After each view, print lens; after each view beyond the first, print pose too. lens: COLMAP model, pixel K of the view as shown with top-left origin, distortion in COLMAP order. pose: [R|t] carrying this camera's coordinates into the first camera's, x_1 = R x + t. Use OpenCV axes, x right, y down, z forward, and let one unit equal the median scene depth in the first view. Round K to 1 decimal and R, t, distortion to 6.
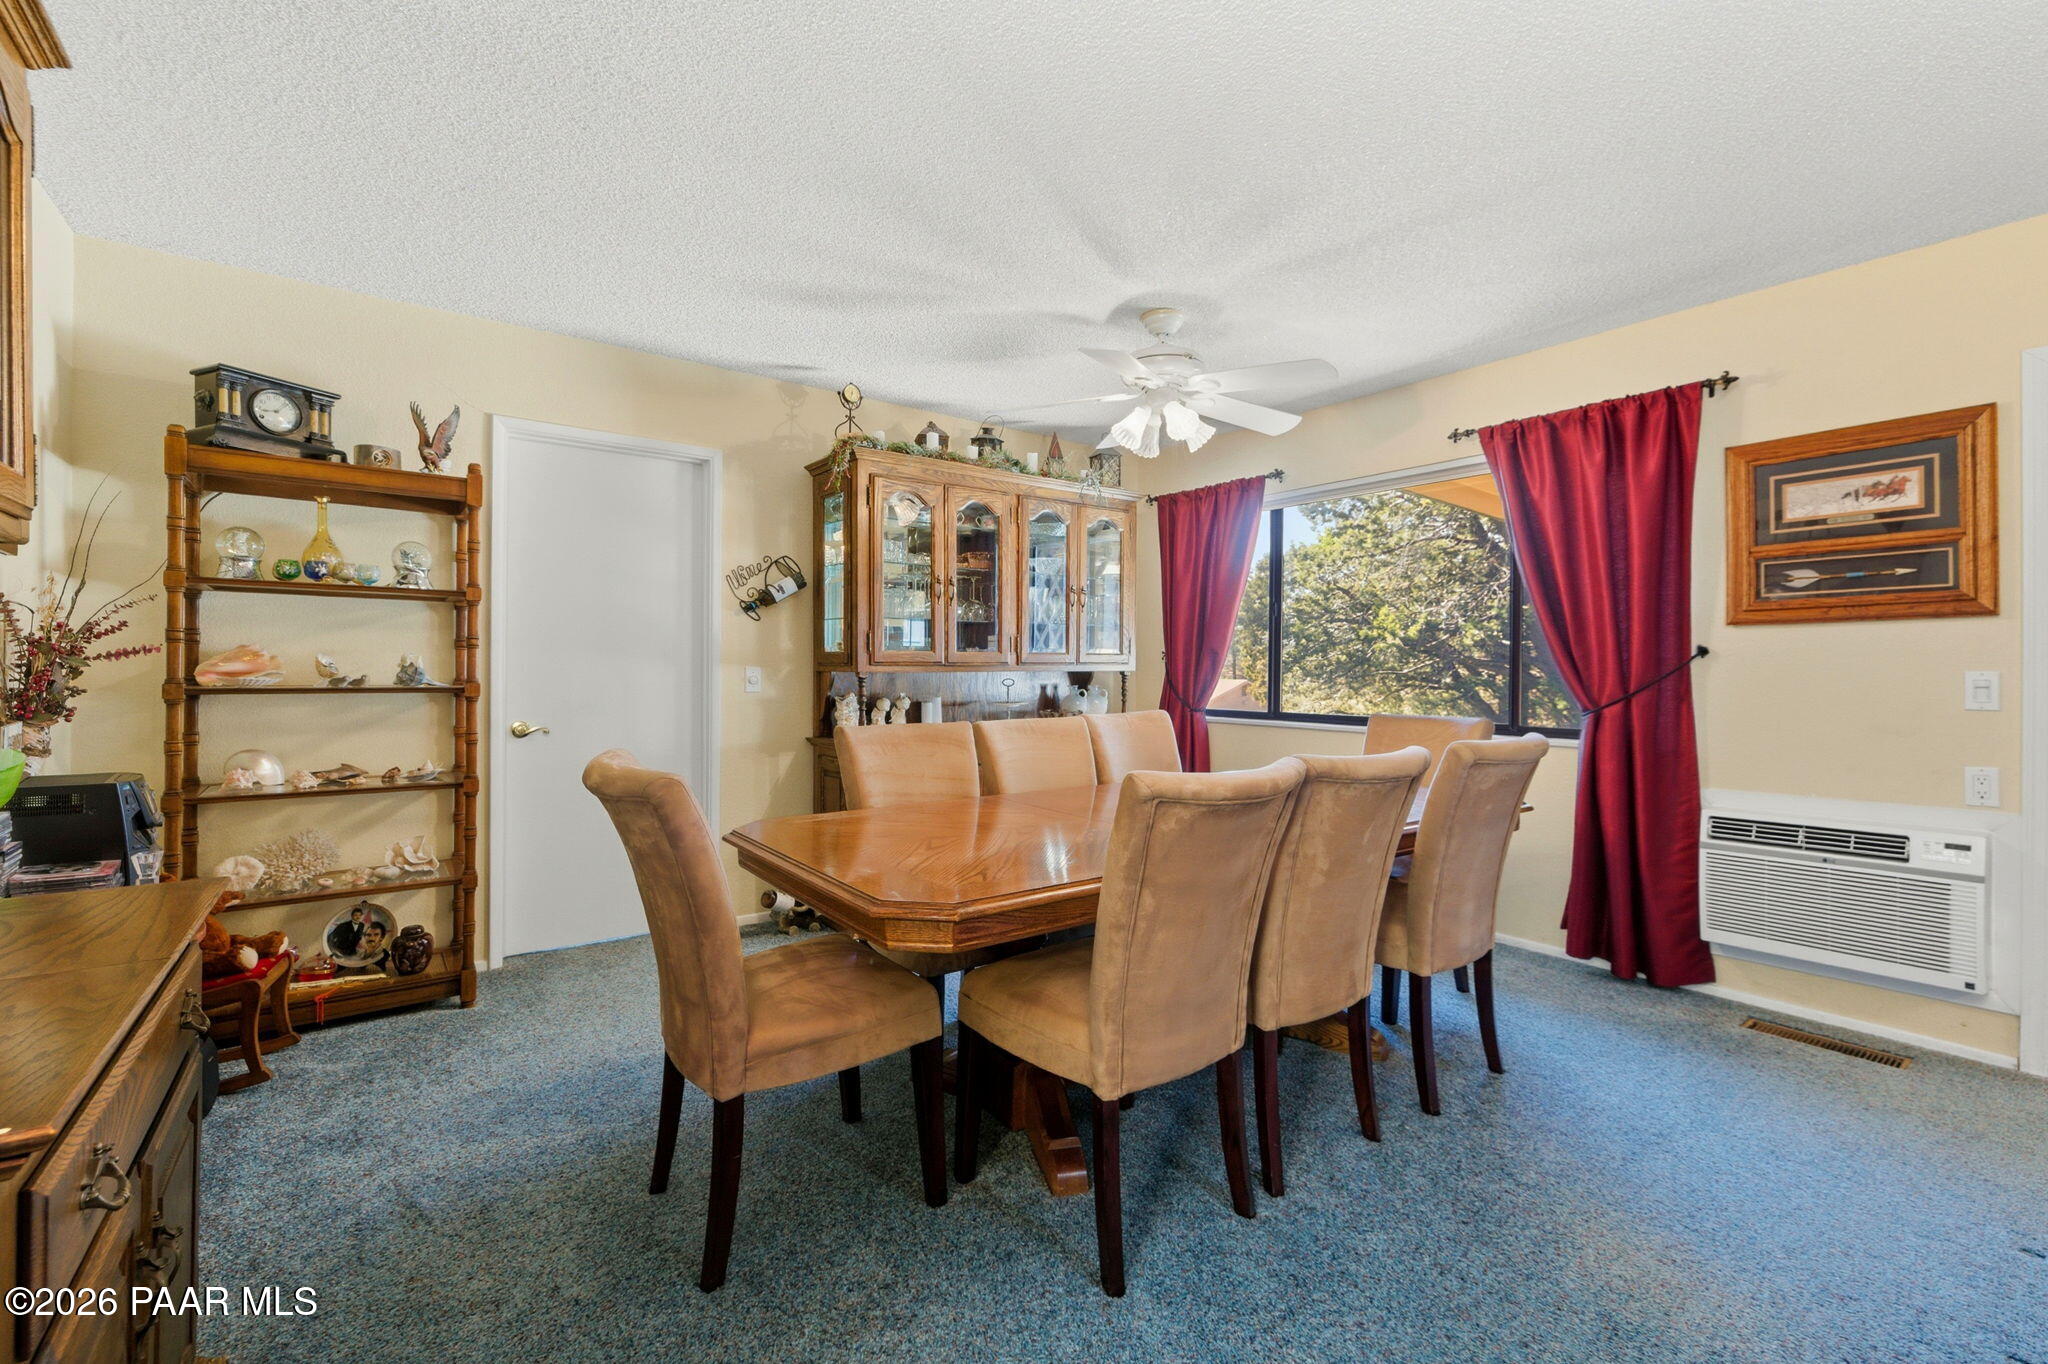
lens RADIAL K [[836.7, 0, 1032.4], [0, 836.7, 679.3], [0, 0, 1]] dist [-0.001300, -0.000271]
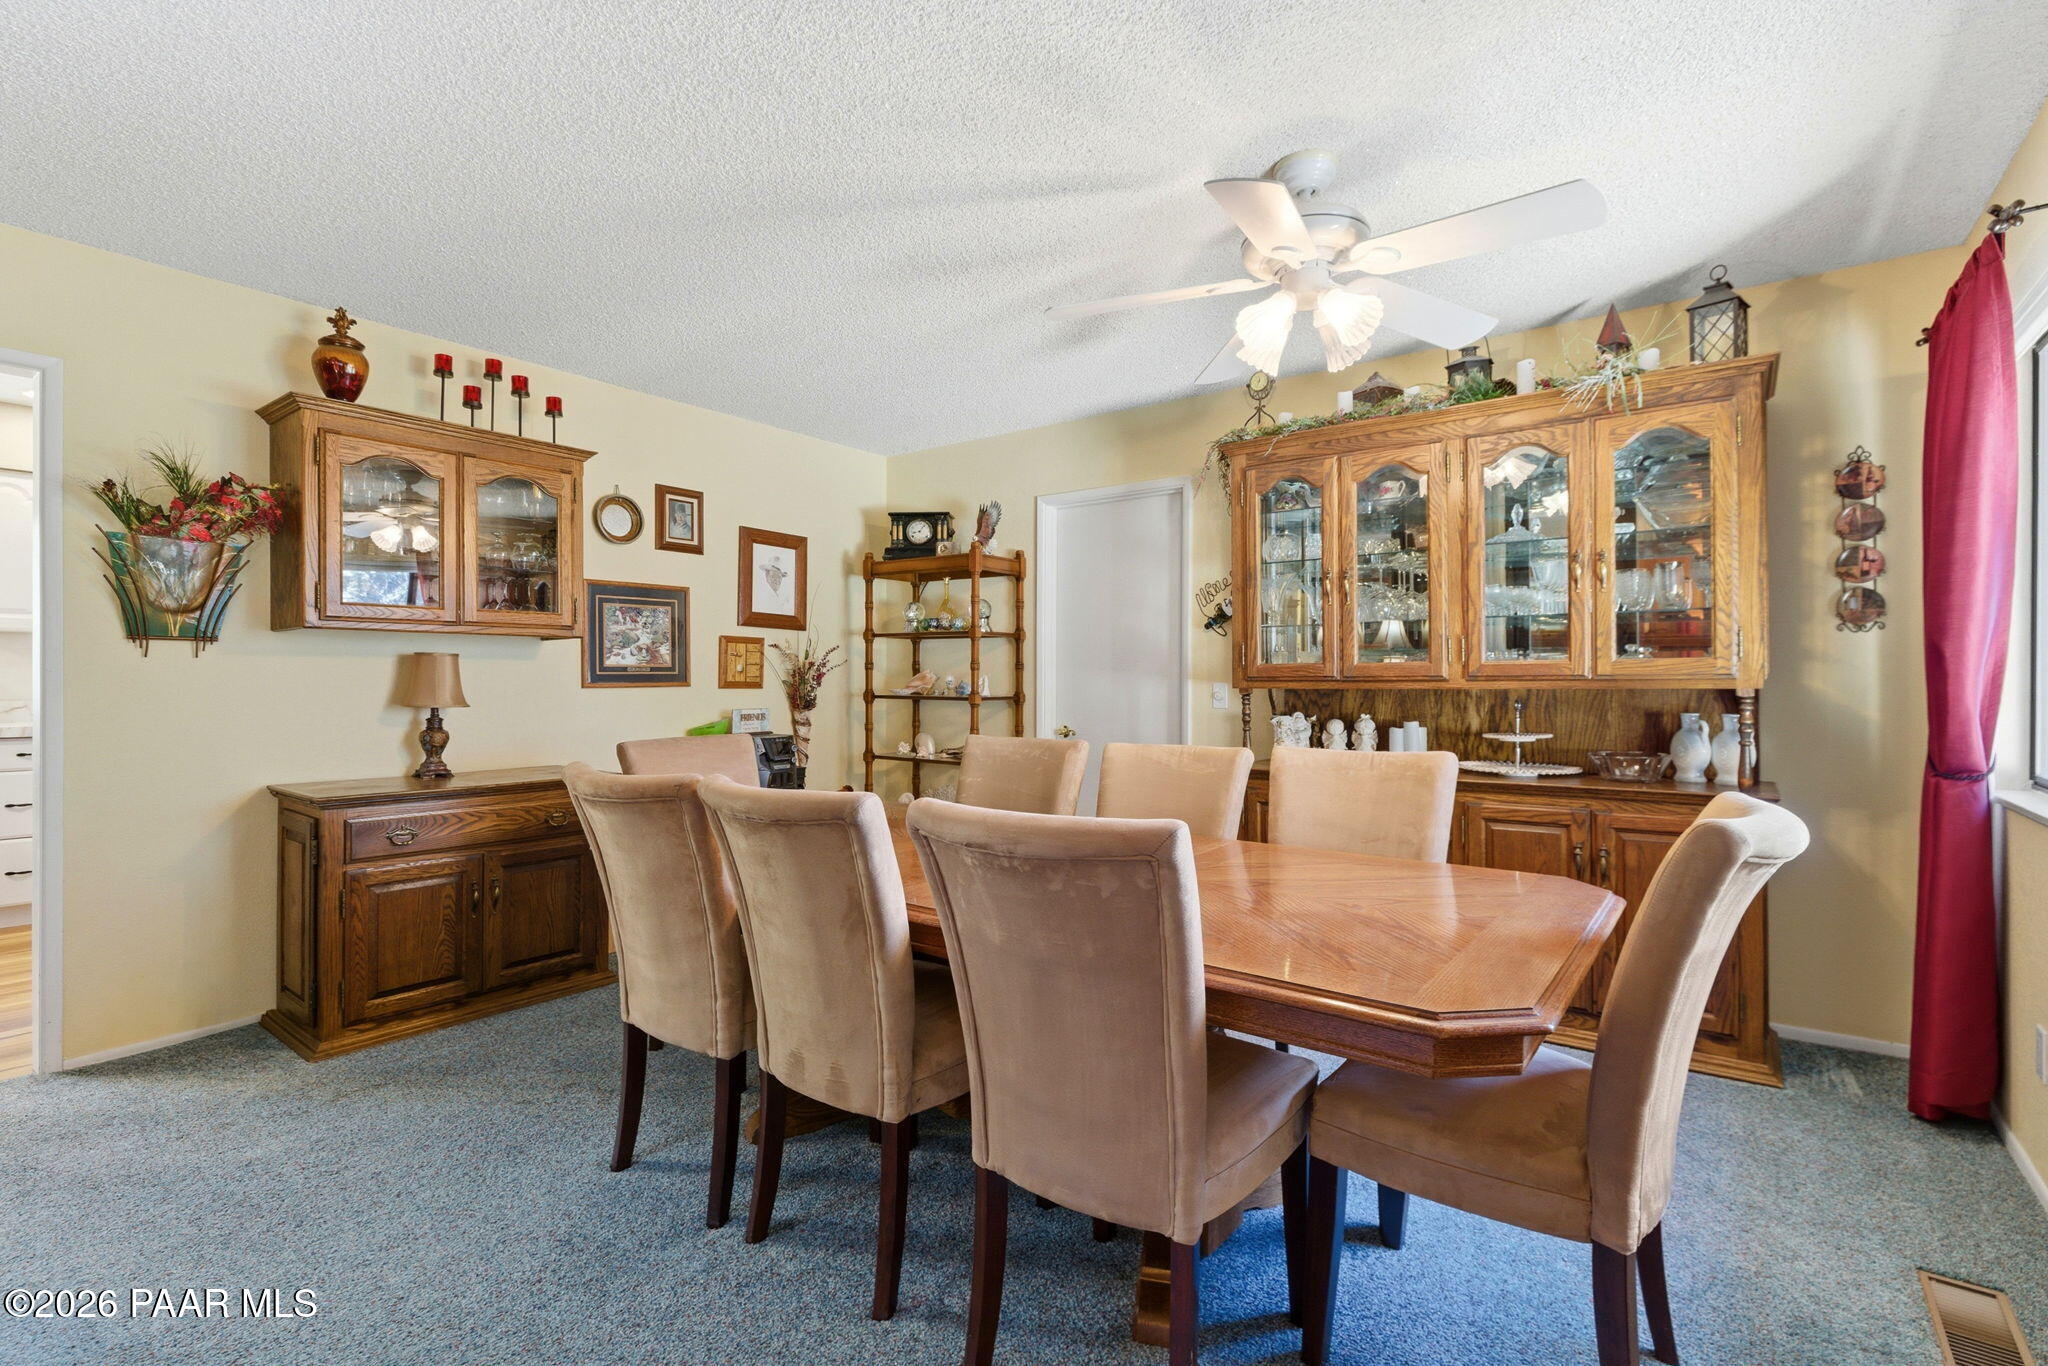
lens RADIAL K [[898.9, 0, 1024.0], [0, 898.9, 683.0], [0, 0, 1]] dist [-0.000276, -0.000062]
pose [[0.334683, -0.001390, -0.942330, 0.725137], [-0.005462, 0.999979, -0.003415, -0.011753], [0.942315, 0.006290, 0.334668, 0.510272]]
